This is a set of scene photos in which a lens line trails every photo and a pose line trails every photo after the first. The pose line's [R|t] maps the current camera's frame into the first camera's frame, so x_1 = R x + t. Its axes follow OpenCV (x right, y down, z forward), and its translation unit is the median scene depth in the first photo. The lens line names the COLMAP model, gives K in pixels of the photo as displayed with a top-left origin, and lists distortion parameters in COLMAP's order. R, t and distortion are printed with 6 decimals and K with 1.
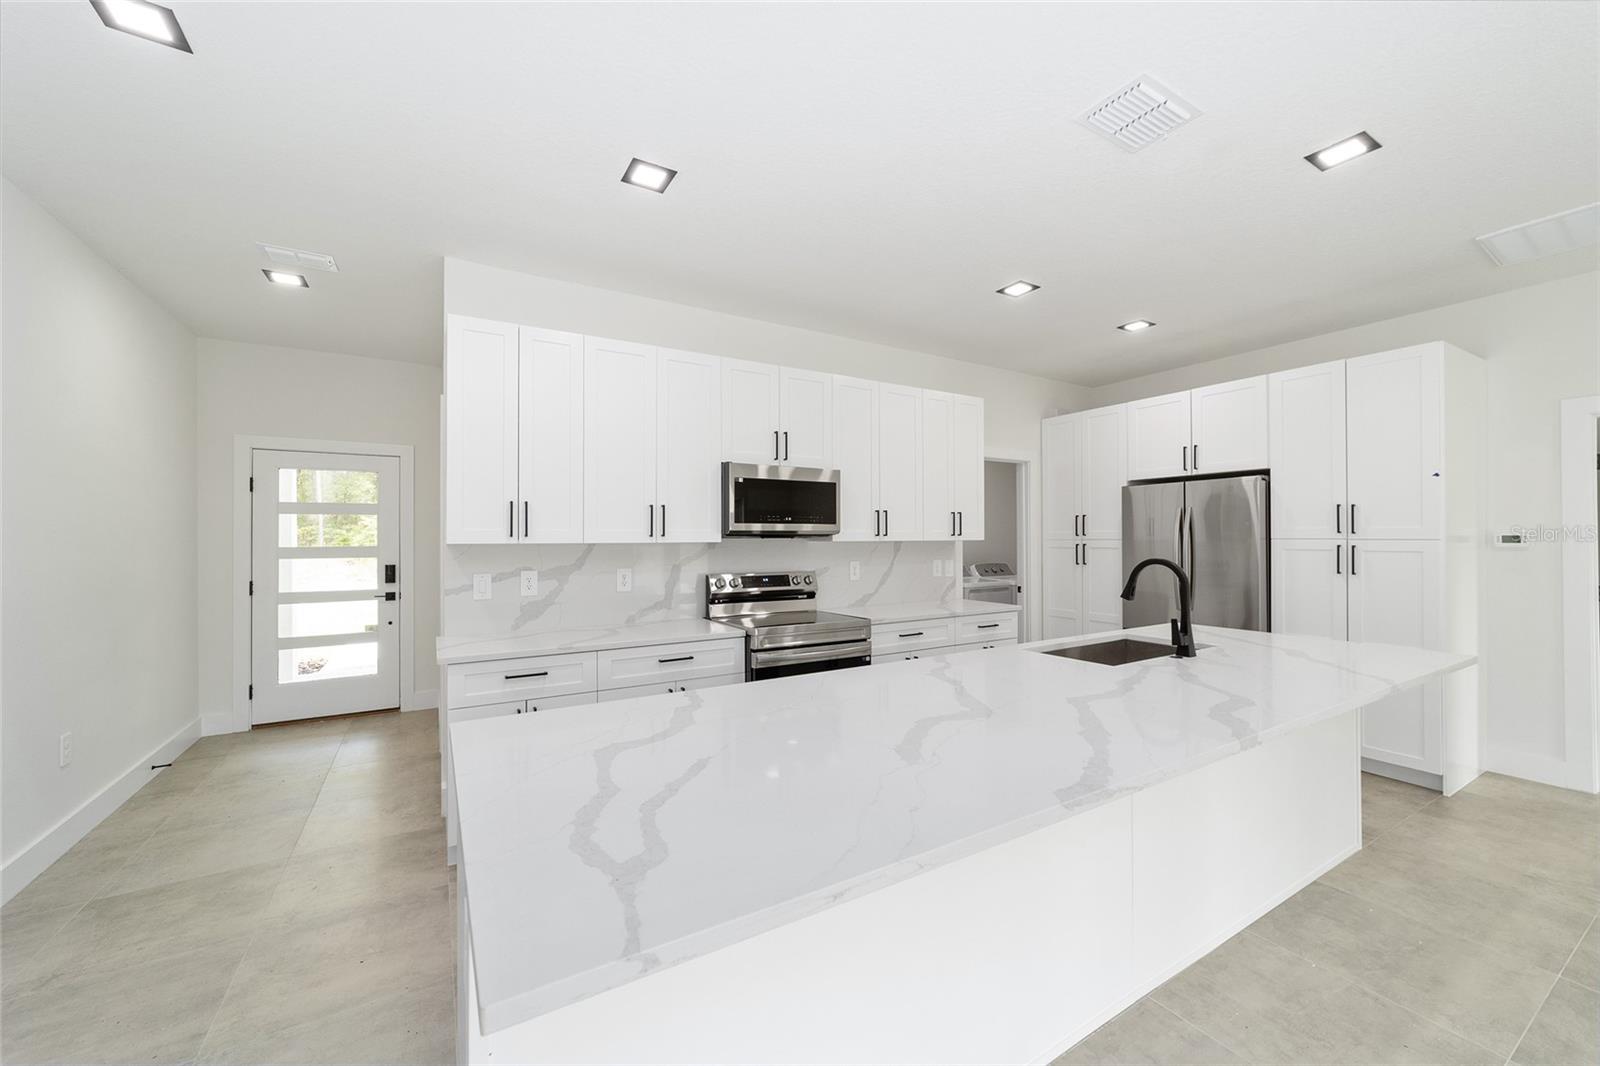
lens RADIAL K [[617.4, 0, 791.5], [0, 617.4, 536.0], [0, 0, 1]] dist [-0.017259, 0.009297]
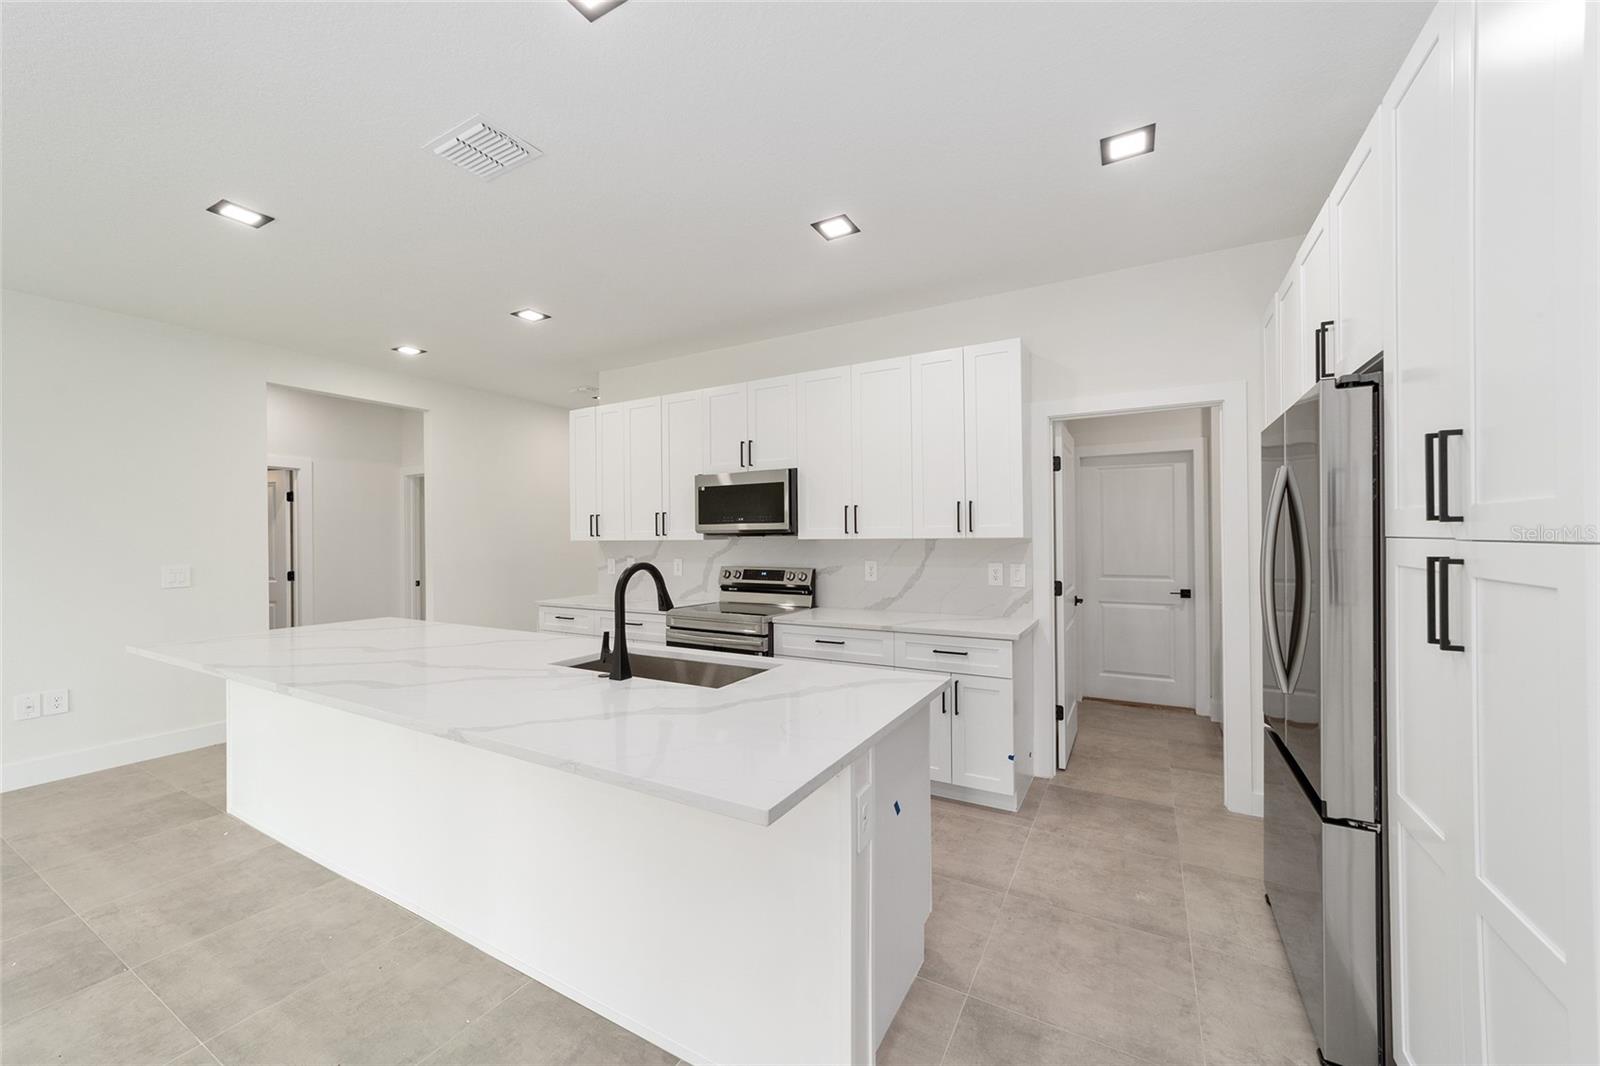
lens RADIAL K [[617.4, 0, 791.5], [0, 617.4, 536.0], [0, 0, 1]] dist [-0.017259, 0.009297]
pose [[0.483333, -0.001955, -0.875434, 1.005529], [0.010950, 0.999933, 0.003812, -0.000525], [0.875368, -0.011428, 0.483322, 0.535725]]
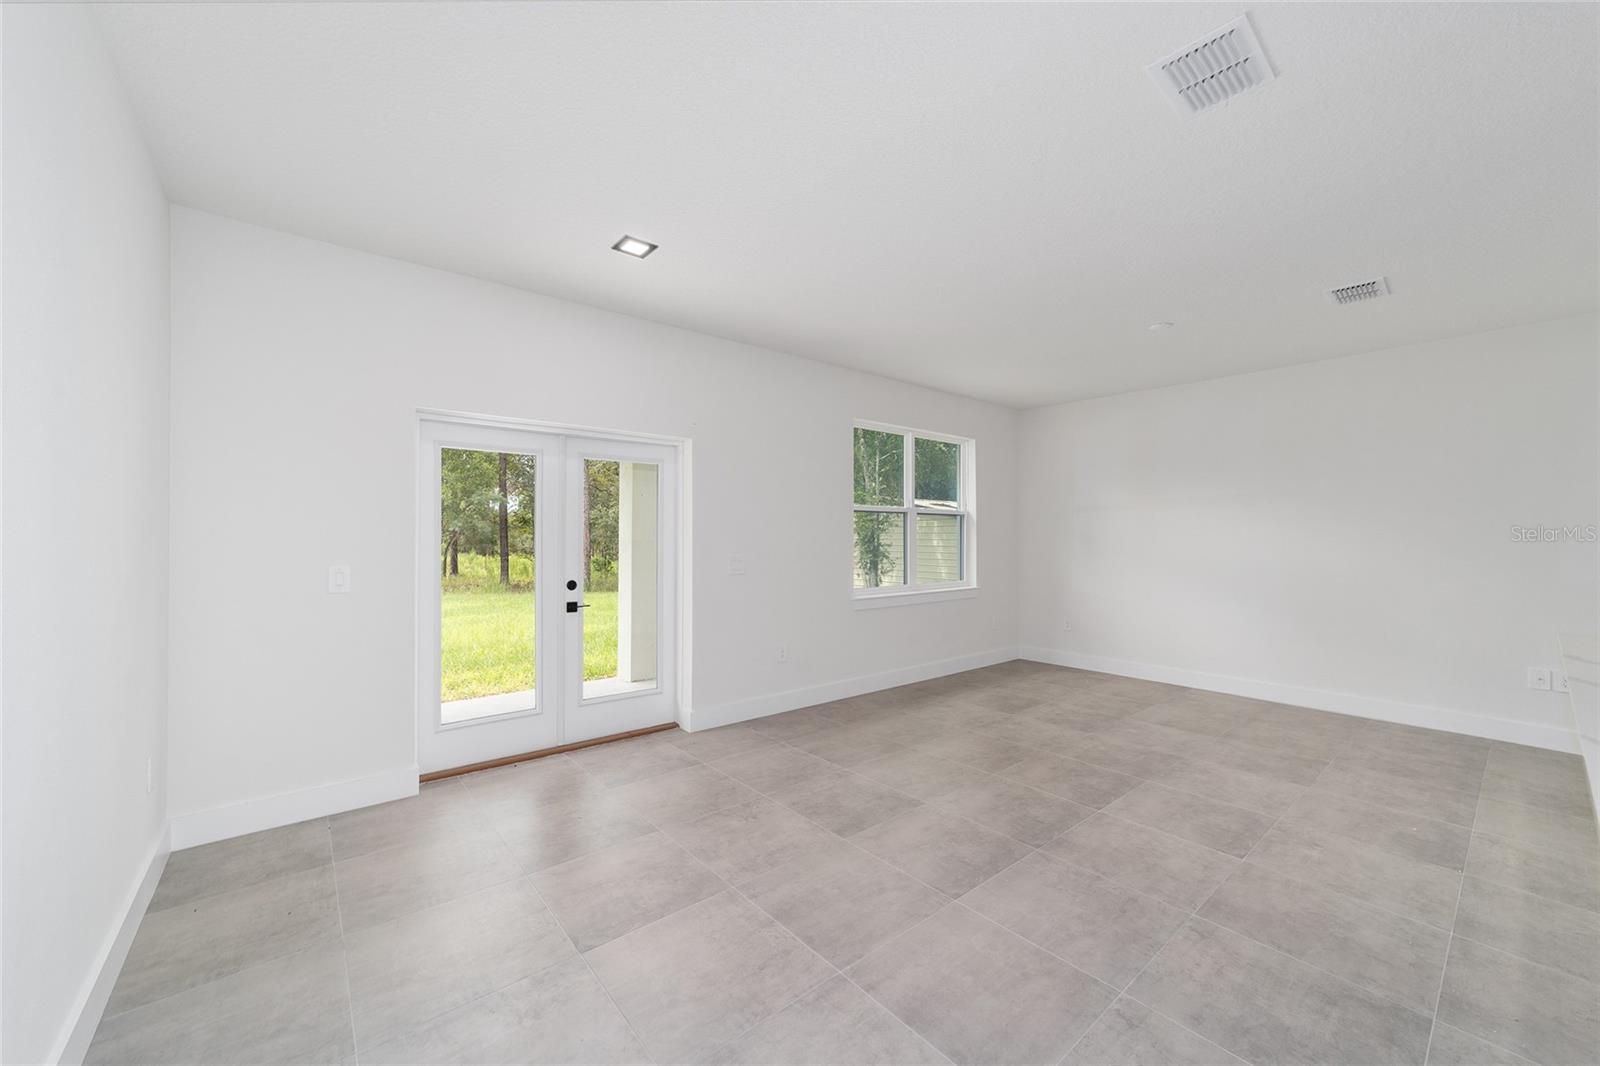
lens RADIAL K [[605.9, 0, 800.0], [0, 605.9, 533.0], [0, 0, 1]] dist [-0.000302, 0.000372]
pose [[-0.987980, -0.002378, -0.154561, 1.089934], [-0.001255, 0.999972, -0.007359, 0.001702], [0.154574, -0.007076, -0.987956, 0.847211]]
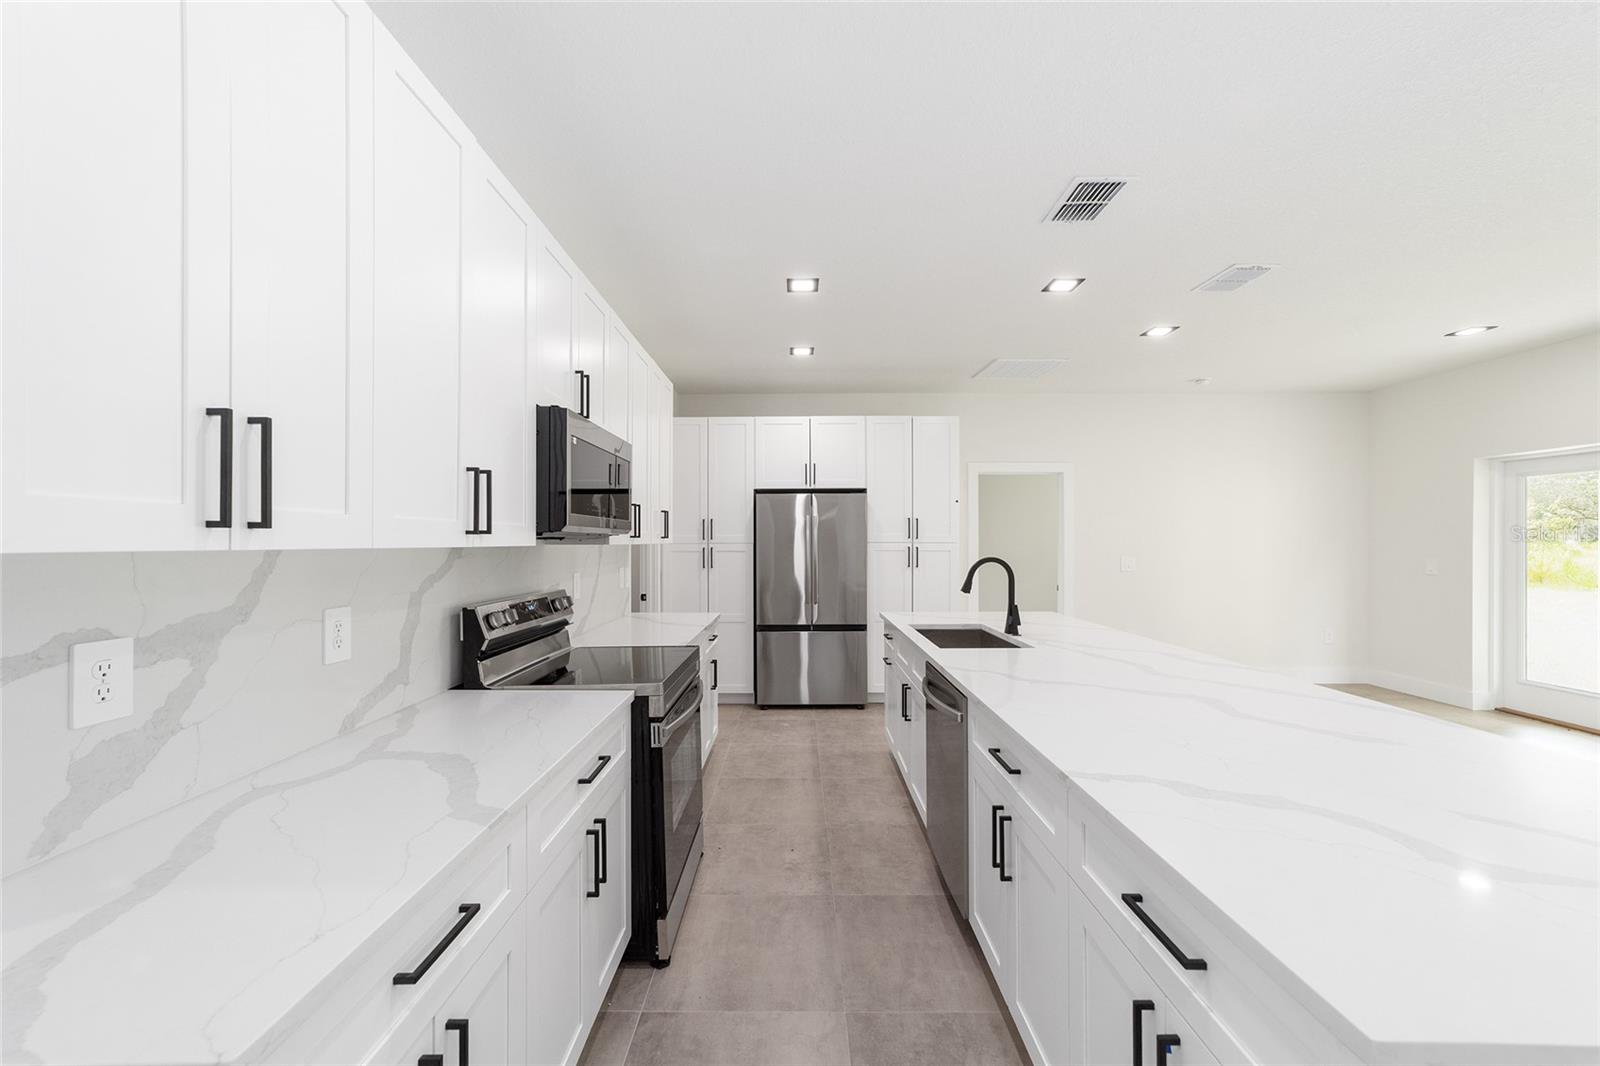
lens RADIAL K [[617.4, 0, 791.5], [0, 617.4, 536.0], [0, 0, 1]] dist [-0.017259, 0.009297]
pose [[0.518144, 0.010789, 0.855225, -0.454864], [-0.002758, 0.999936, -0.010943, 0.006061], [-0.855289, 0.003311, 0.518141, 0.488237]]
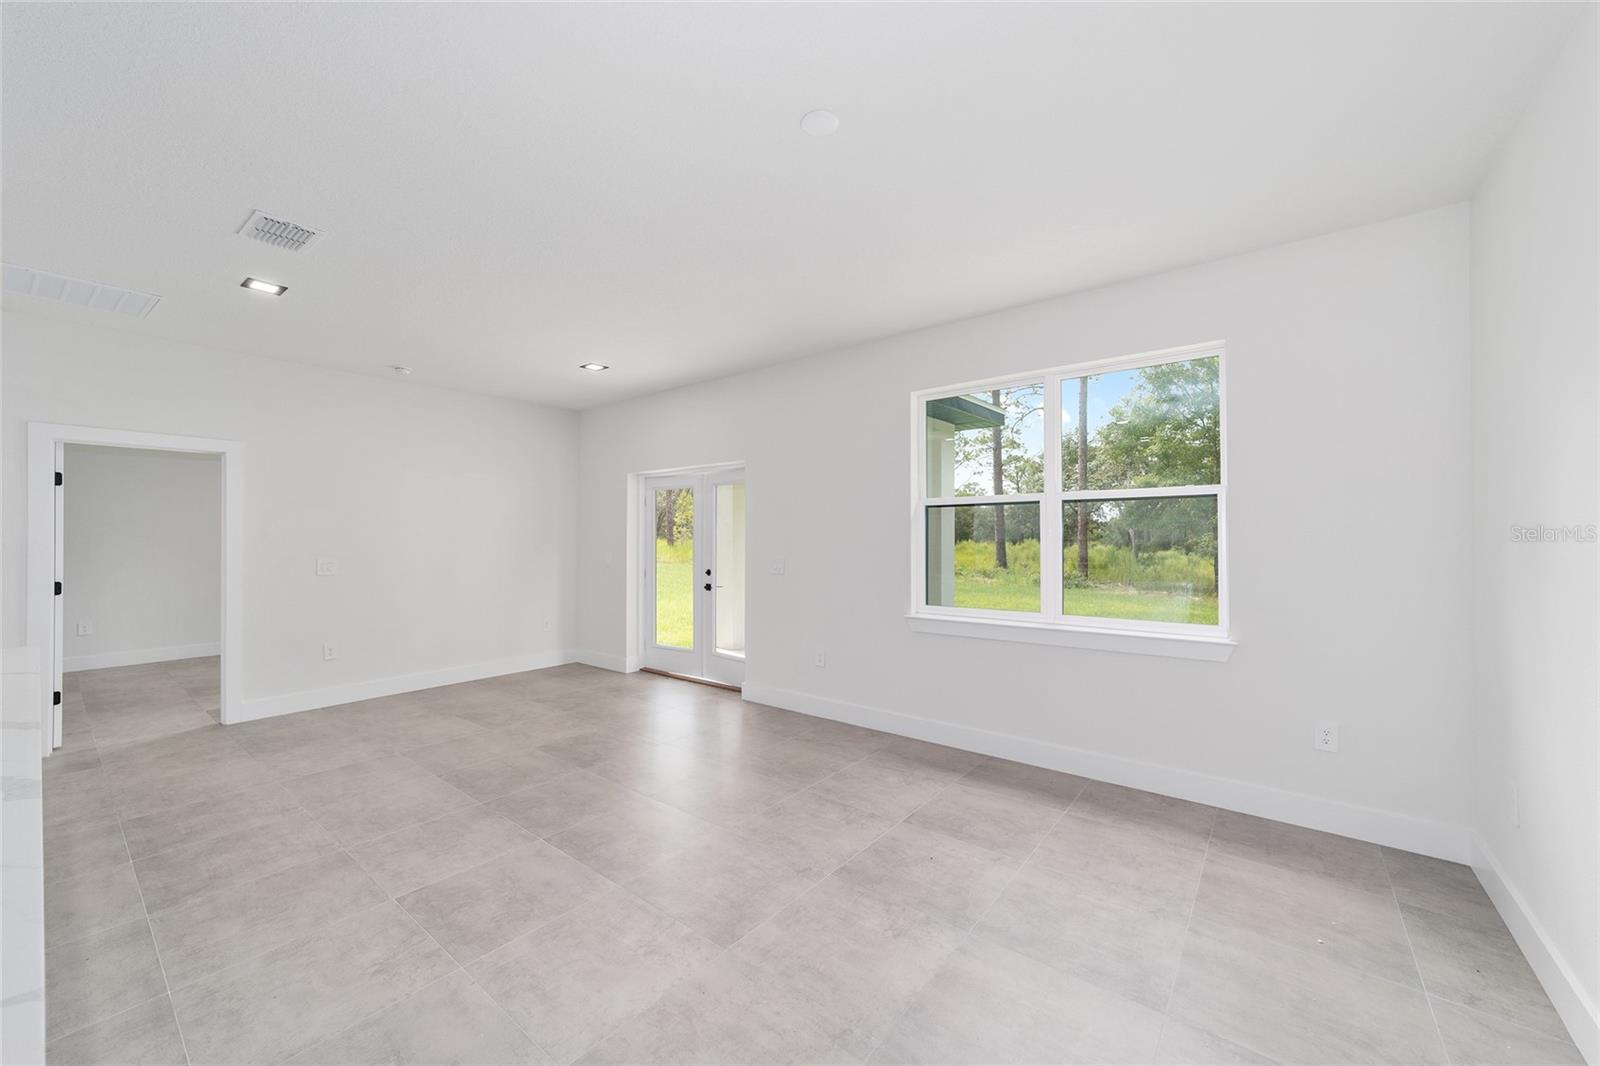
lens RADIAL K [[618.7, 0, 800.0], [0, 618.7, 533.0], [0, 0, 1]] dist [-0.001446, 0.000108]
pose [[-0.347012, 0.011459, 0.937791, -0.297251], [0.001836, 0.999932, -0.011539, 0.001698], [-0.937859, -0.002282, -0.347009, 0.048257]]
